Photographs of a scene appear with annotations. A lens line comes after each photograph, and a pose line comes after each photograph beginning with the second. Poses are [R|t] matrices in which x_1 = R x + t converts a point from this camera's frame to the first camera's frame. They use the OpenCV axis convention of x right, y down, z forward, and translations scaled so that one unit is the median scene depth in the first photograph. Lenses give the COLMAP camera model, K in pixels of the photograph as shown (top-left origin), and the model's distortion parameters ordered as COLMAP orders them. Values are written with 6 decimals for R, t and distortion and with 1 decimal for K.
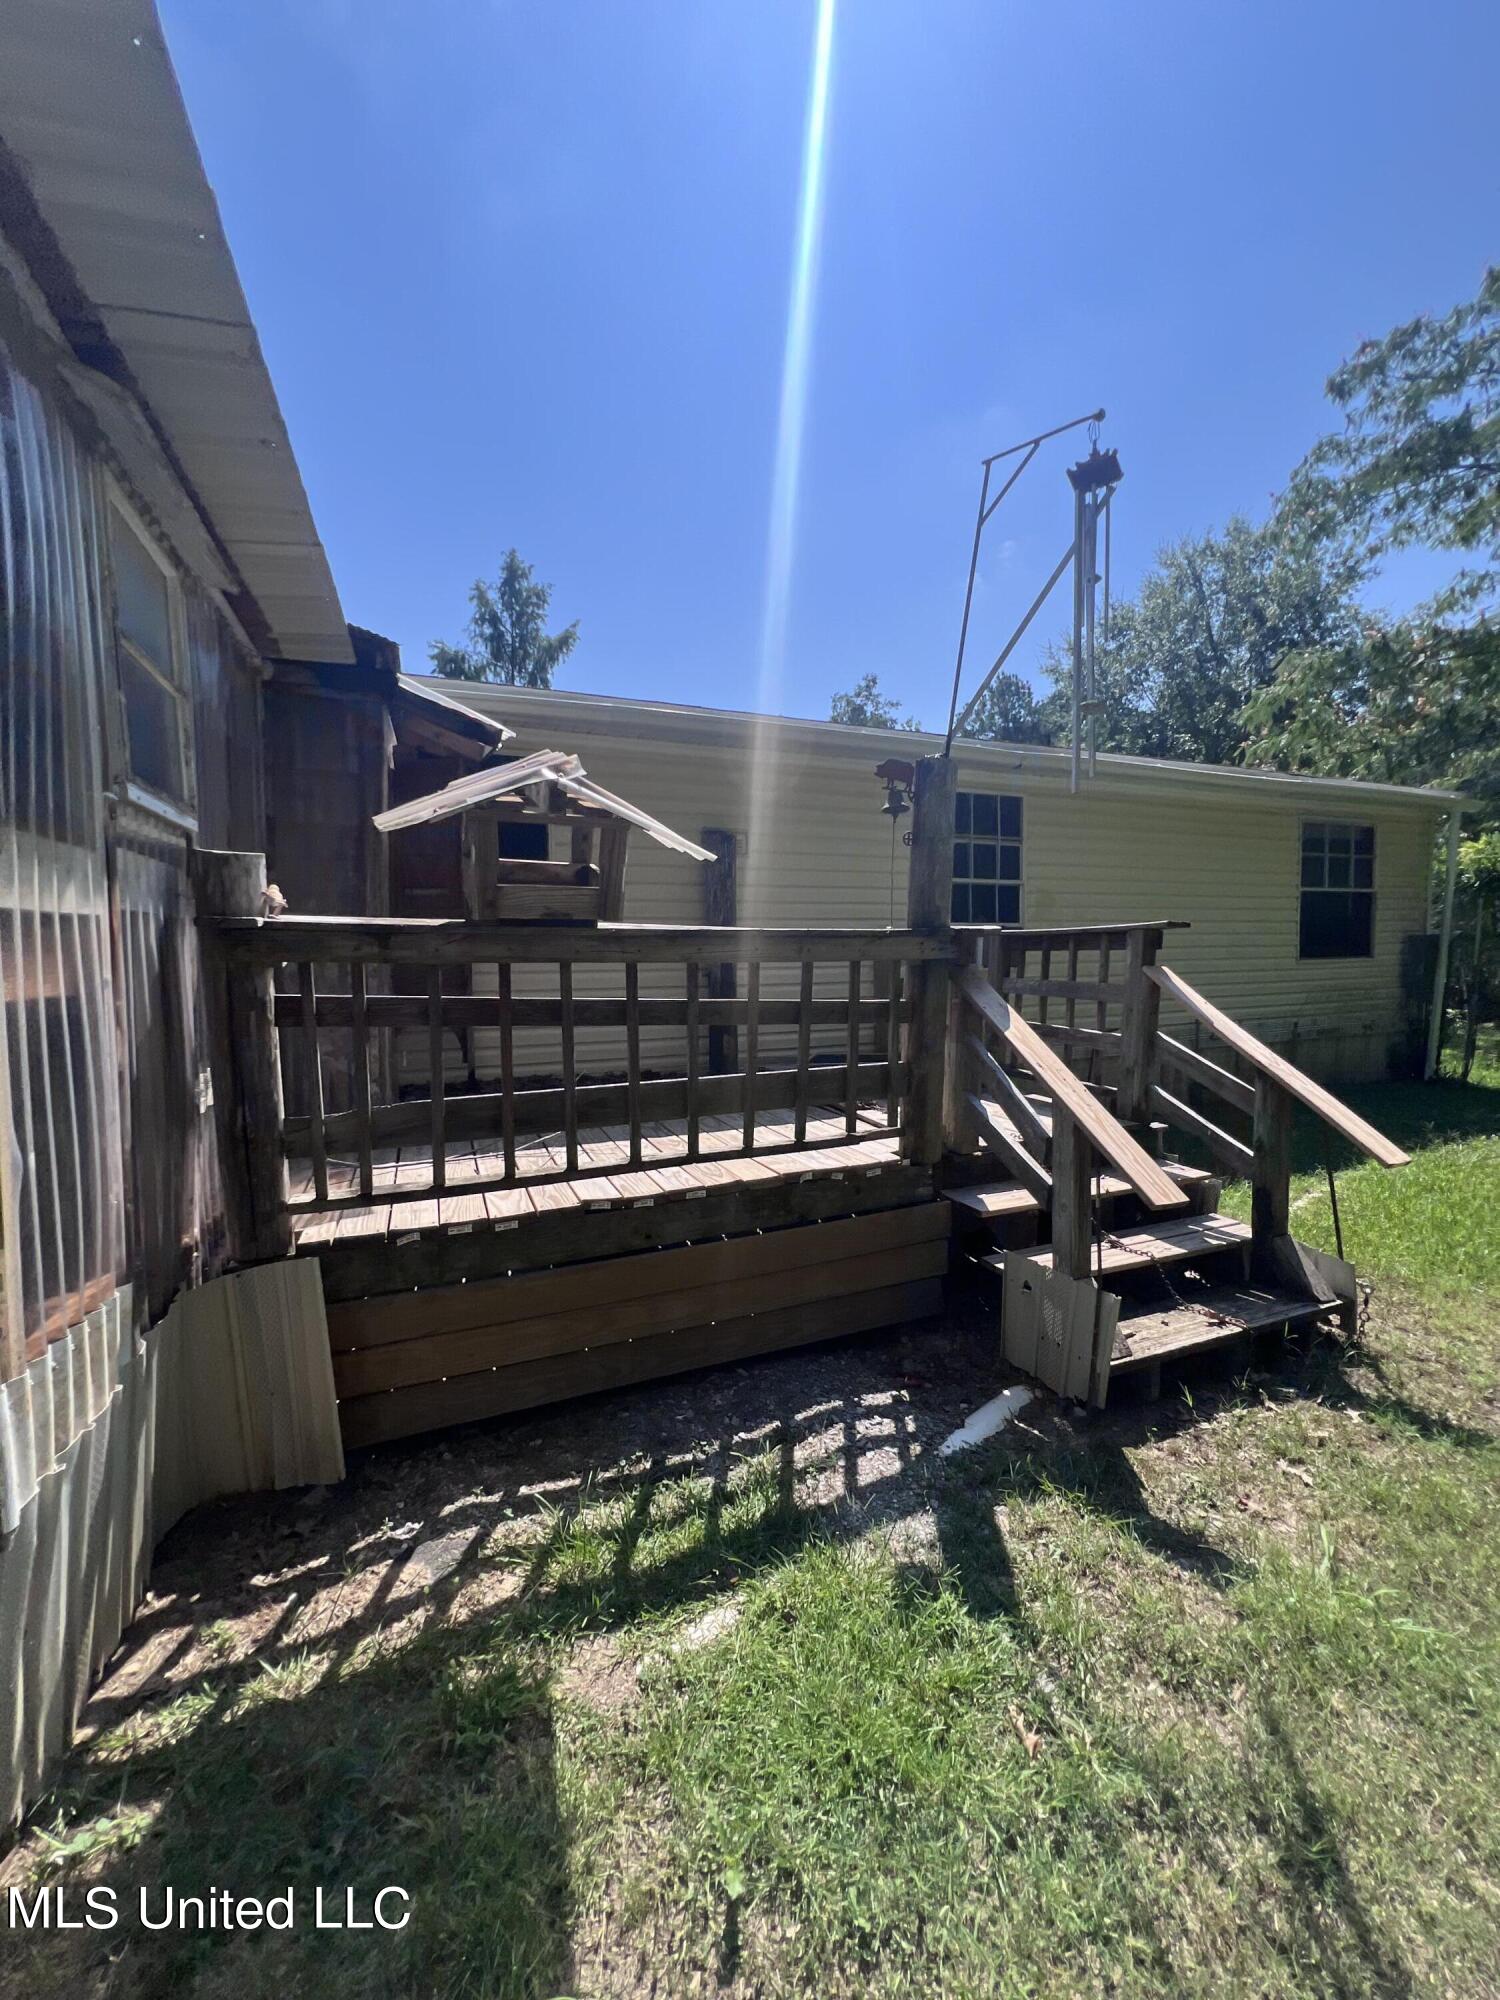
lens RADIAL K [[784.3, 0, 750.0], [0, 784.3, 1000.0], [0, 0, 1]] dist [-0.001062, -0.000061]
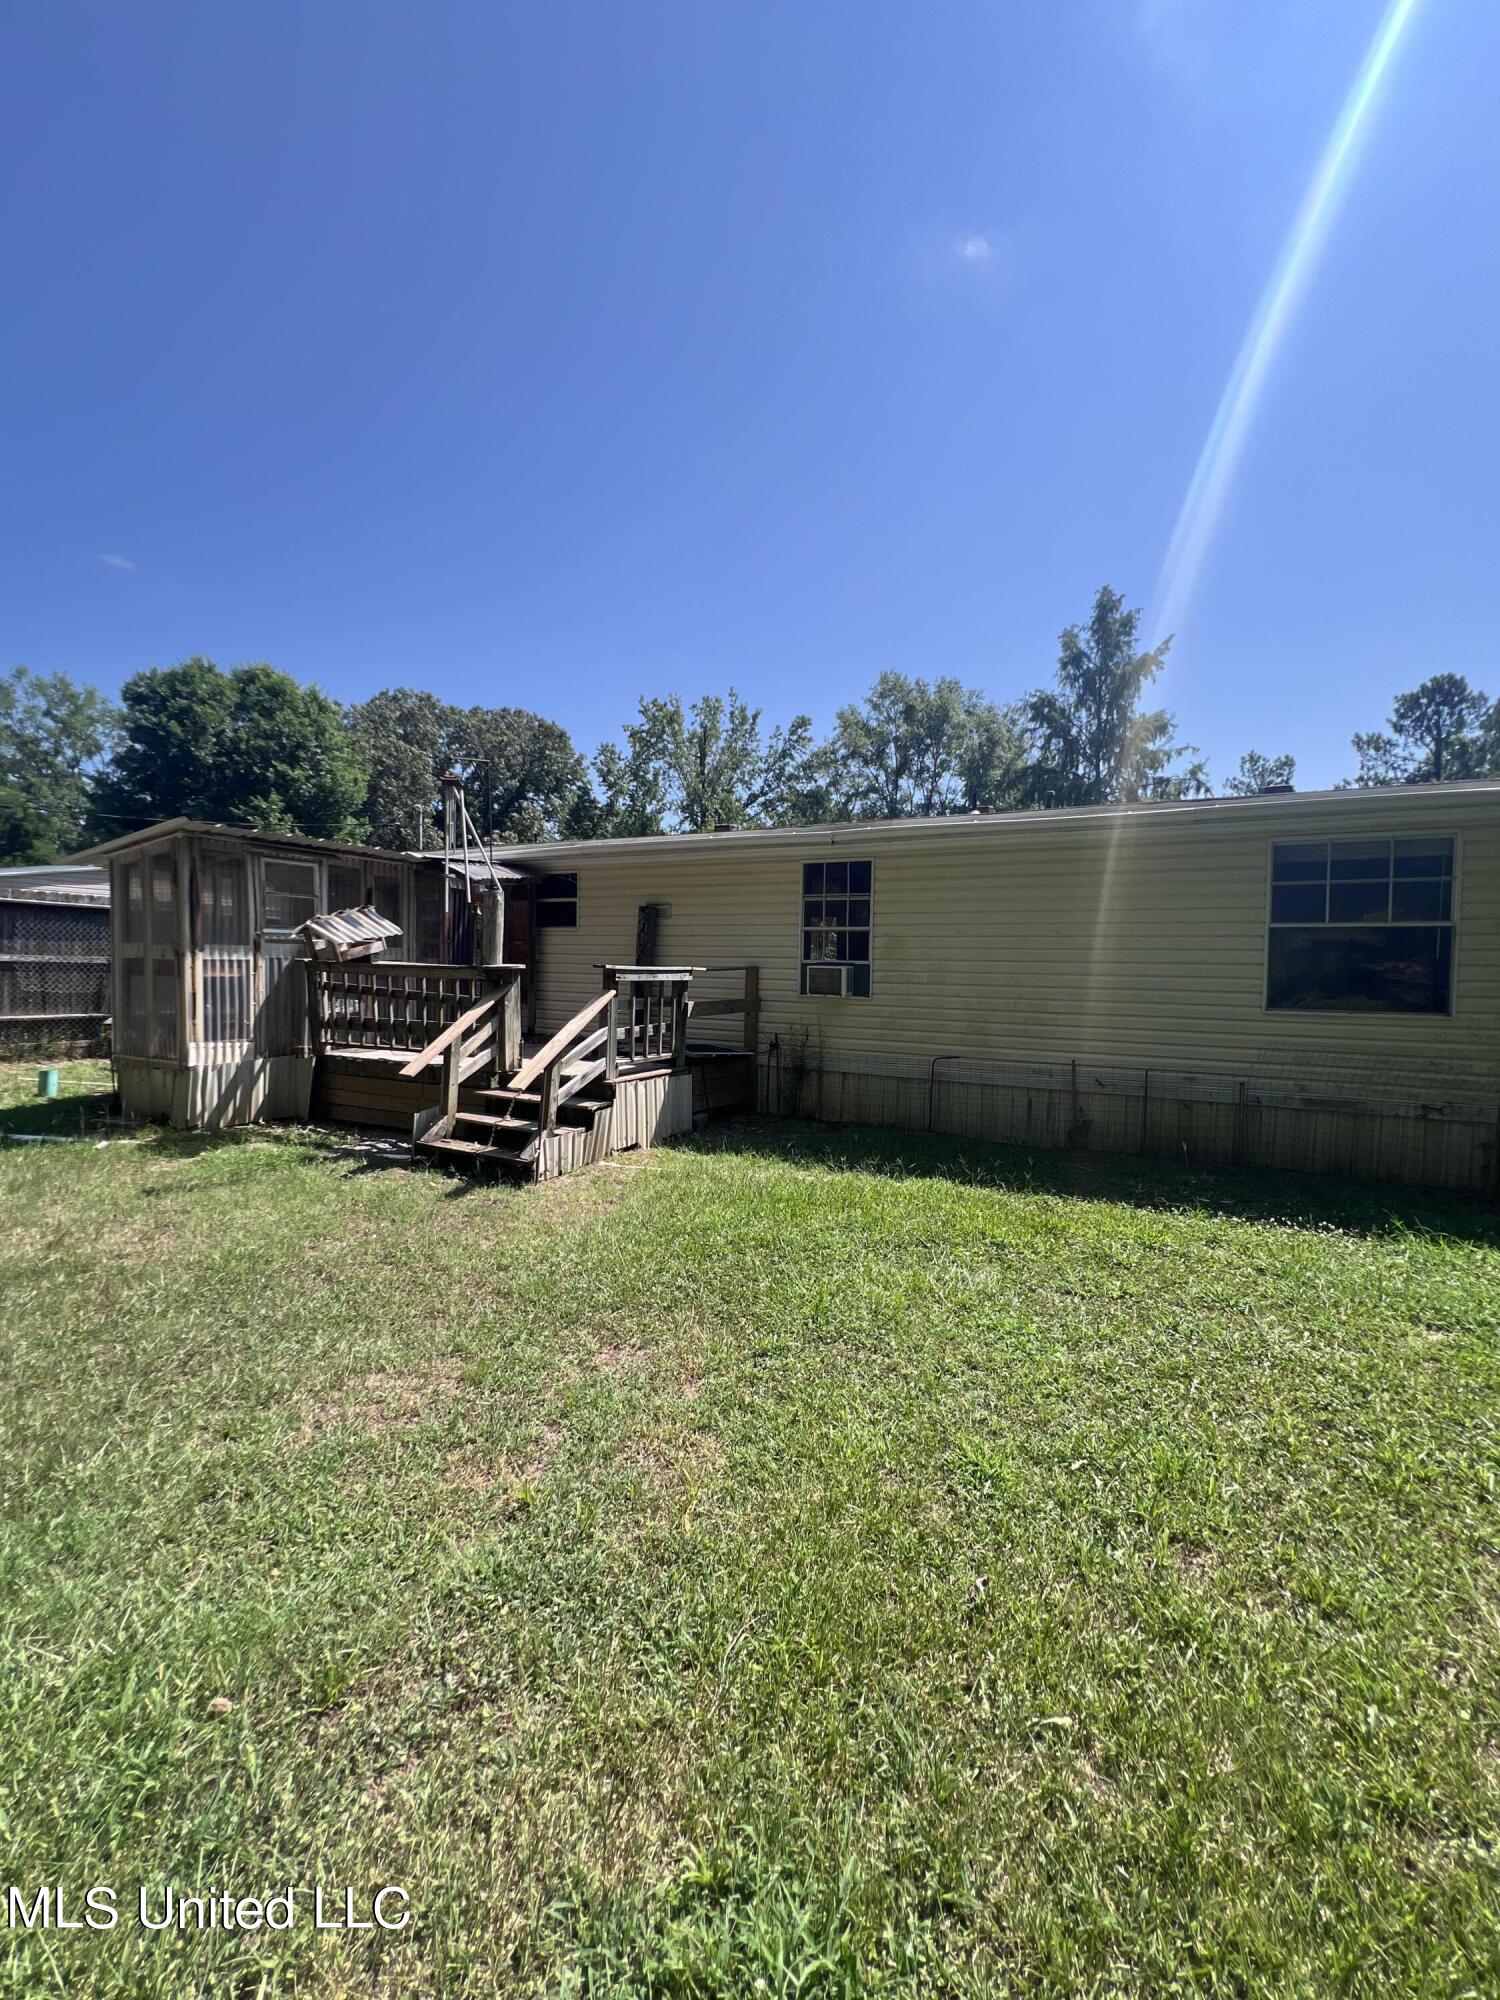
lens RADIAL K [[784.3, 0, 750.0], [0, 784.3, 1000.0], [0, 0, 1]] dist [-0.001062, -0.000061]
pose [[0.677408, 0.049830, -0.733918, 0.940779], [-0.075265, 0.997162, -0.001767, -0.019017], [0.731747, 0.056435, 0.679236, 0.030105]]
